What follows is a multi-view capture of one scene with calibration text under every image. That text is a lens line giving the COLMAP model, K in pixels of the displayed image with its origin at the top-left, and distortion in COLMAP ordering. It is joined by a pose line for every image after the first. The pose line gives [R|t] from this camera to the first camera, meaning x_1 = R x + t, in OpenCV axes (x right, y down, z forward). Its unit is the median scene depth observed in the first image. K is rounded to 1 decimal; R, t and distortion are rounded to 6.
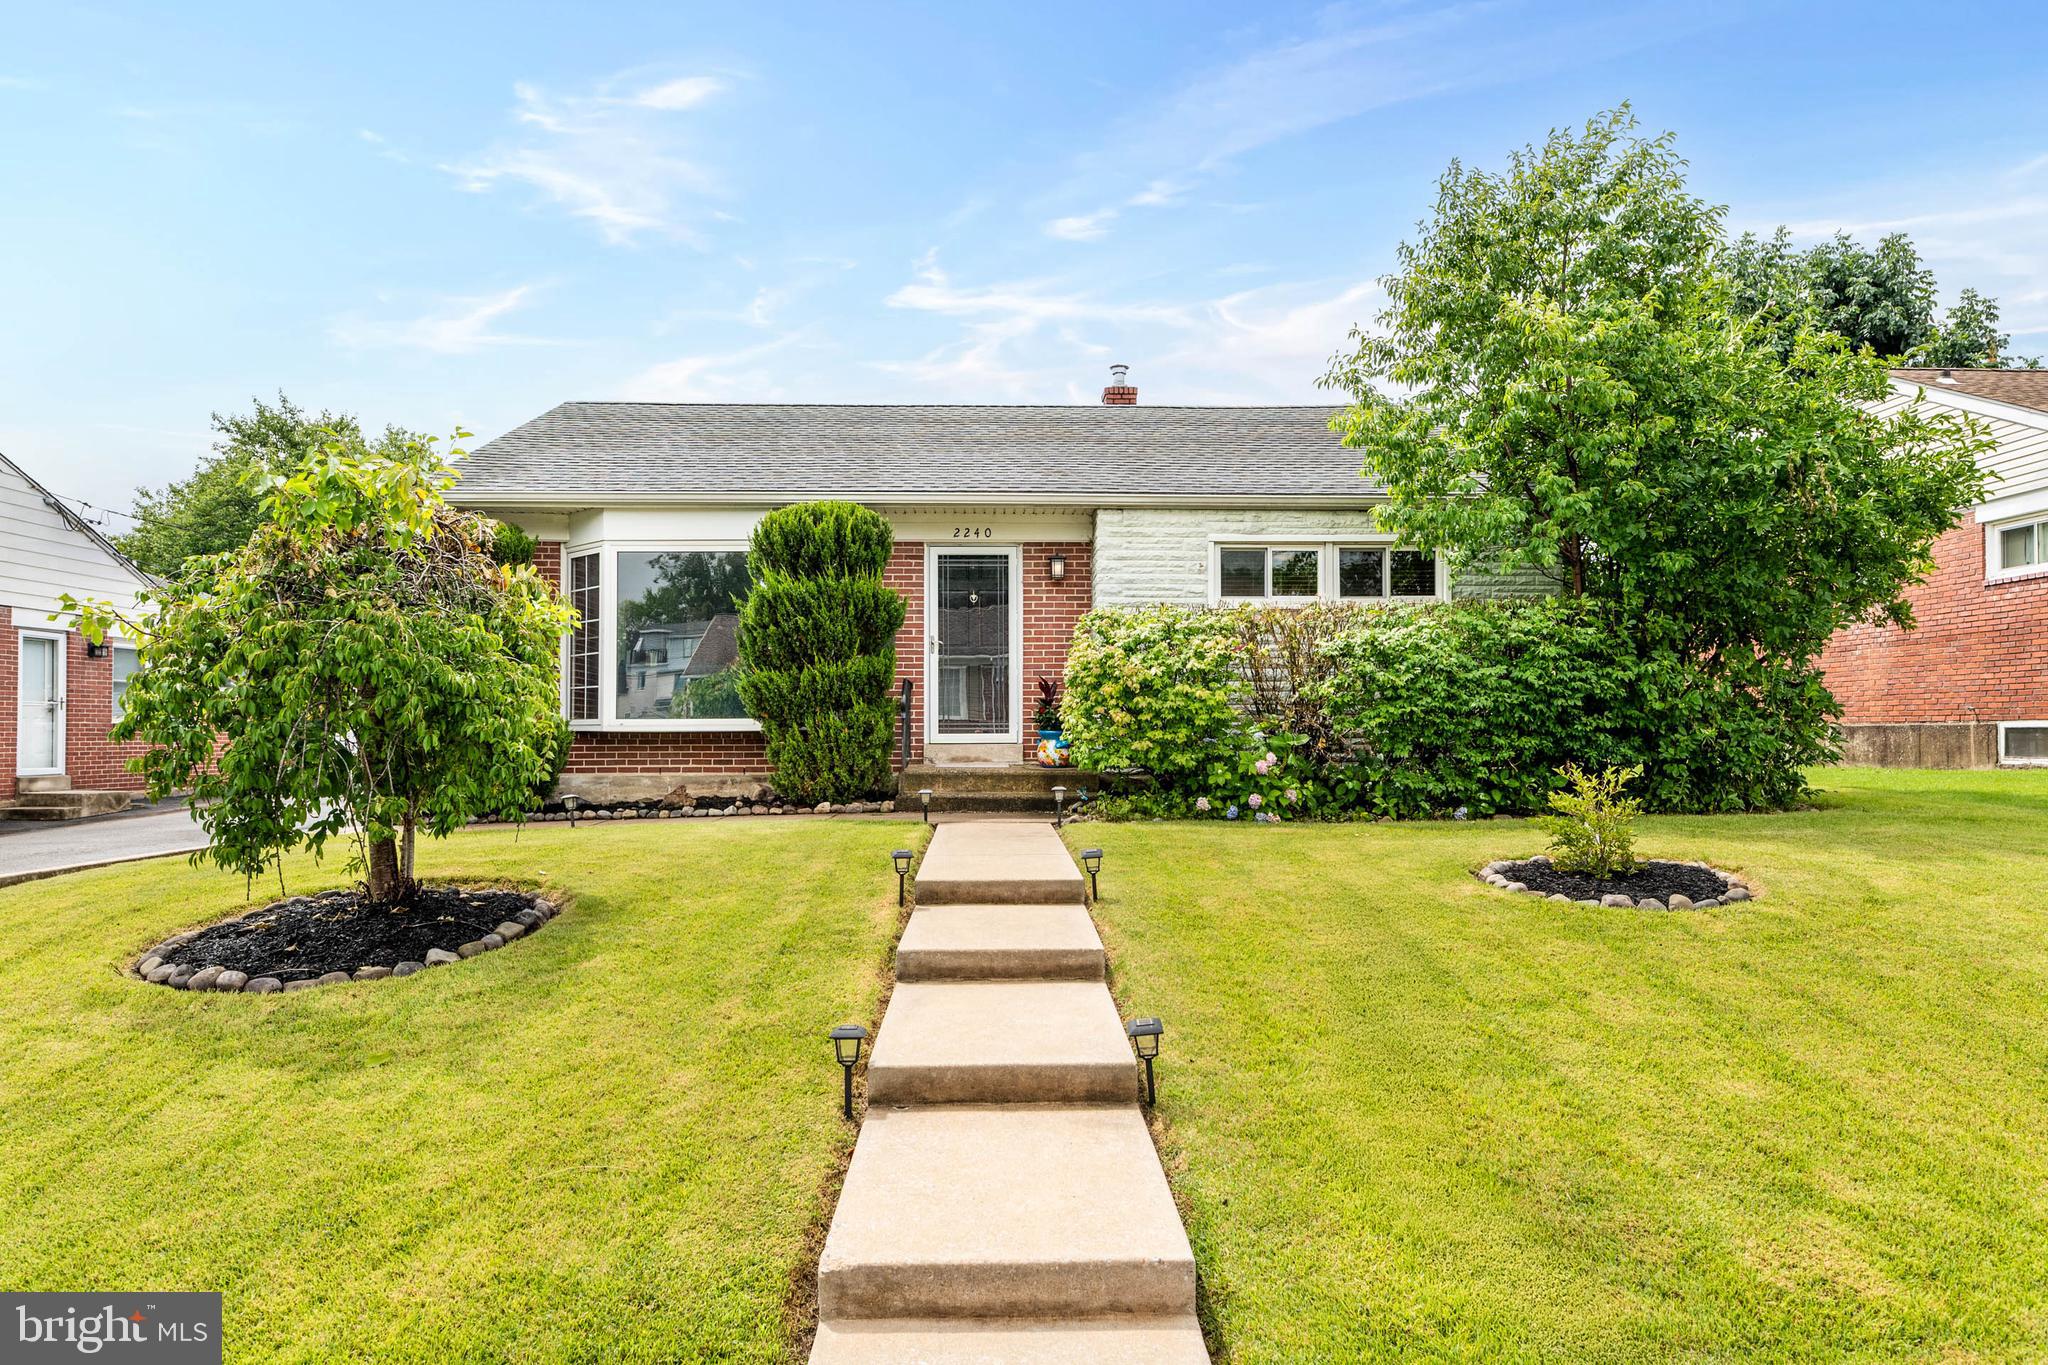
lens RADIAL K [[1155.8, 0, 1041.8], [0, 1155.8, 696.0], [0, 0, 1]] dist [-0.005757, 0.000696]
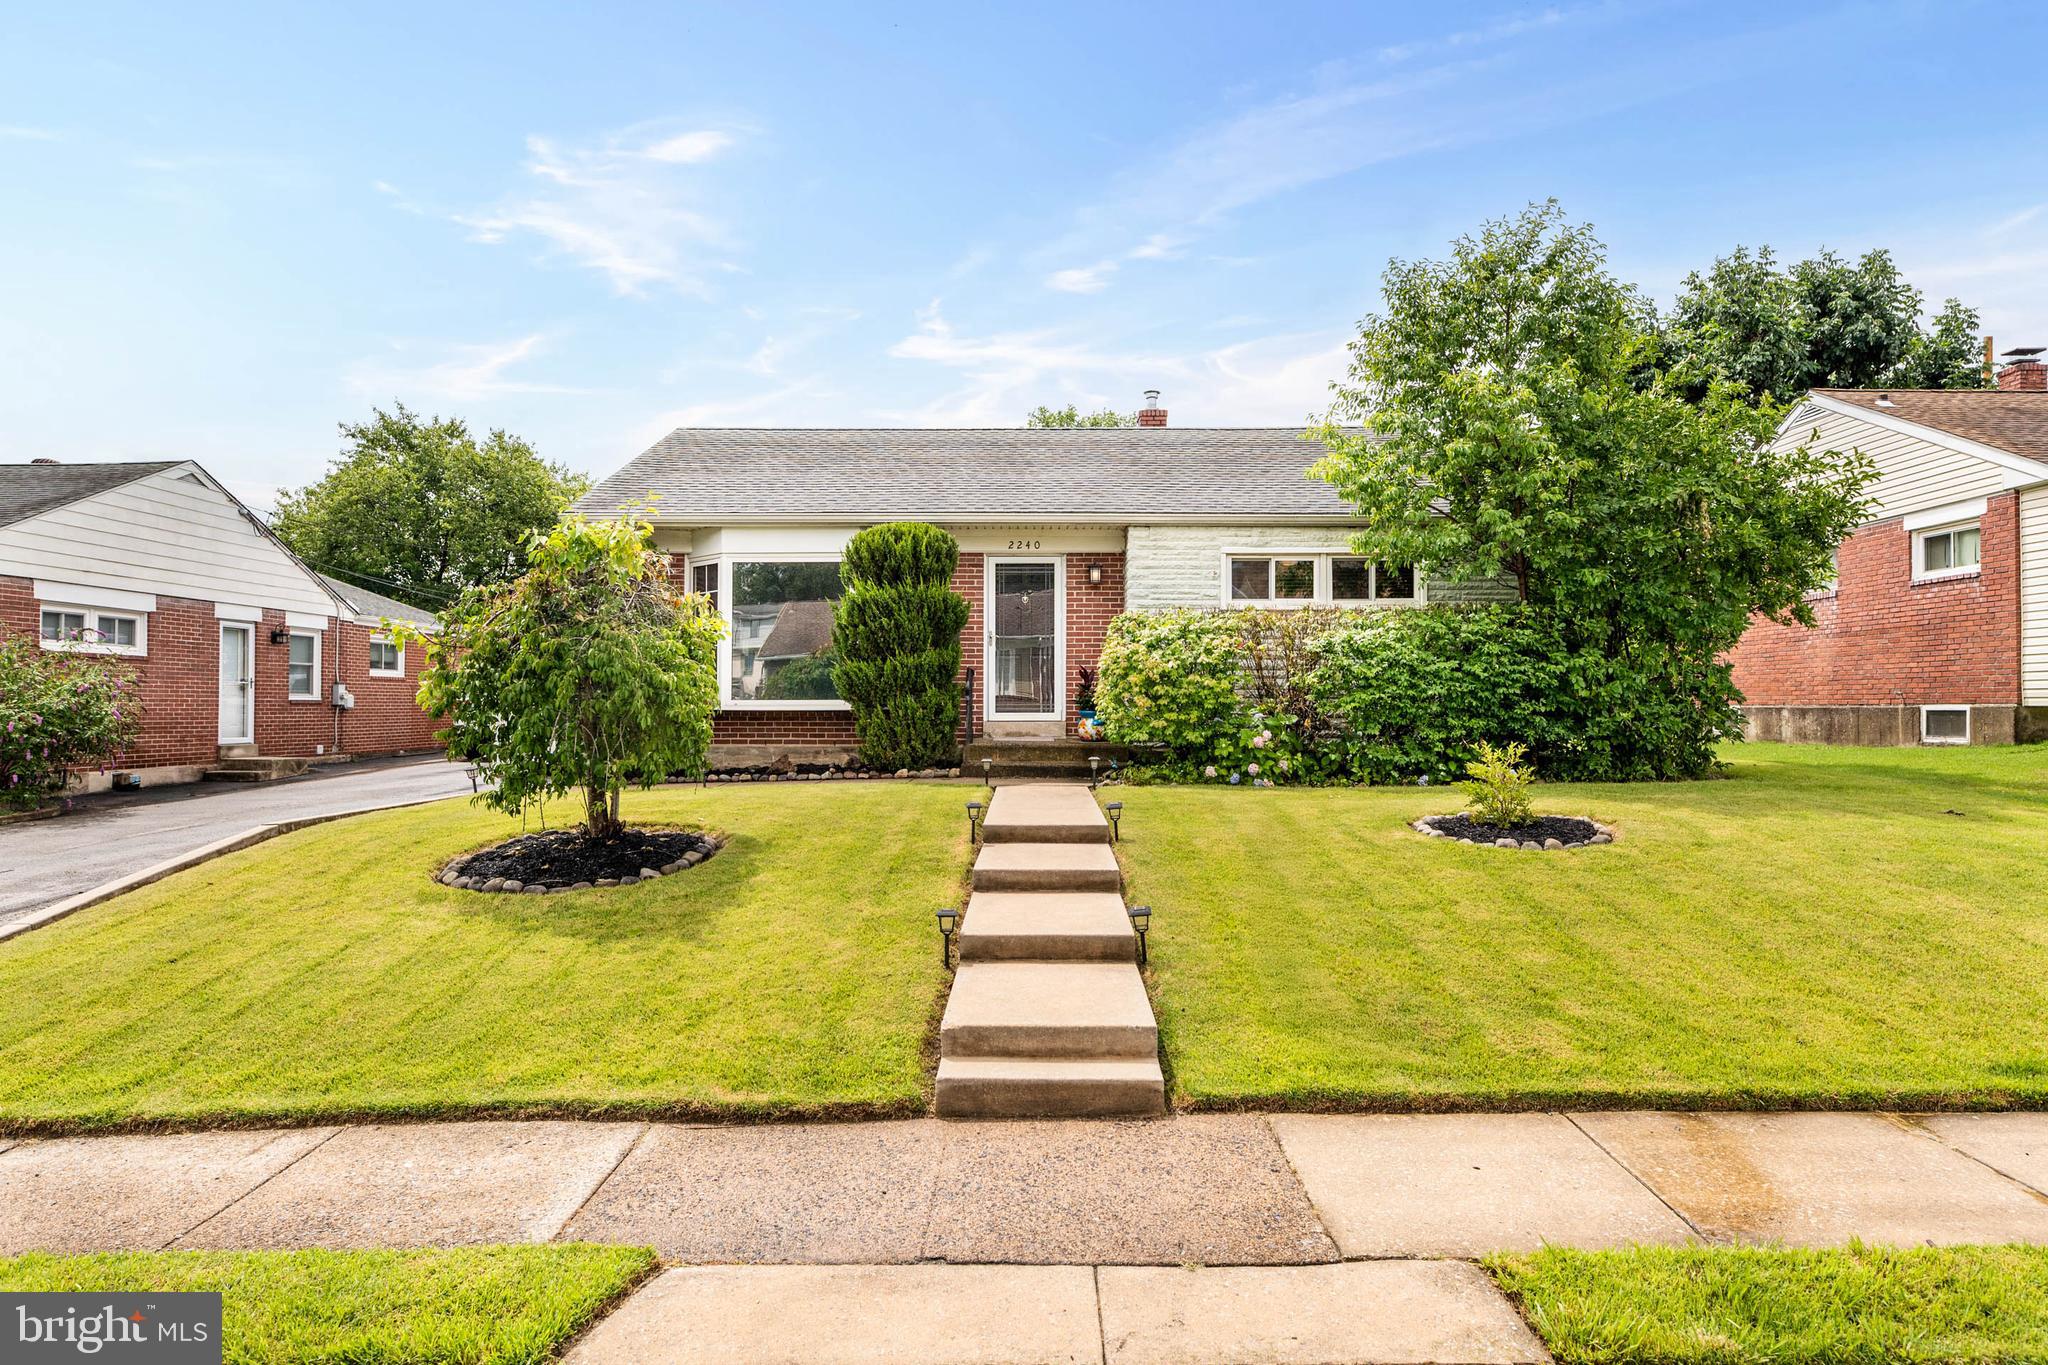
lens RADIAL K [[1155.8, 0, 1017.7], [0, 1155.8, 674.8], [0, 0, 1]] dist [-0.005757, 0.000696]
pose [[0.998039, 0.000957, -0.062596, 0.010753], [-0.000674, 0.999989, 0.004539, -0.015922], [0.062599, -0.004488, 0.998029, -0.250103]]
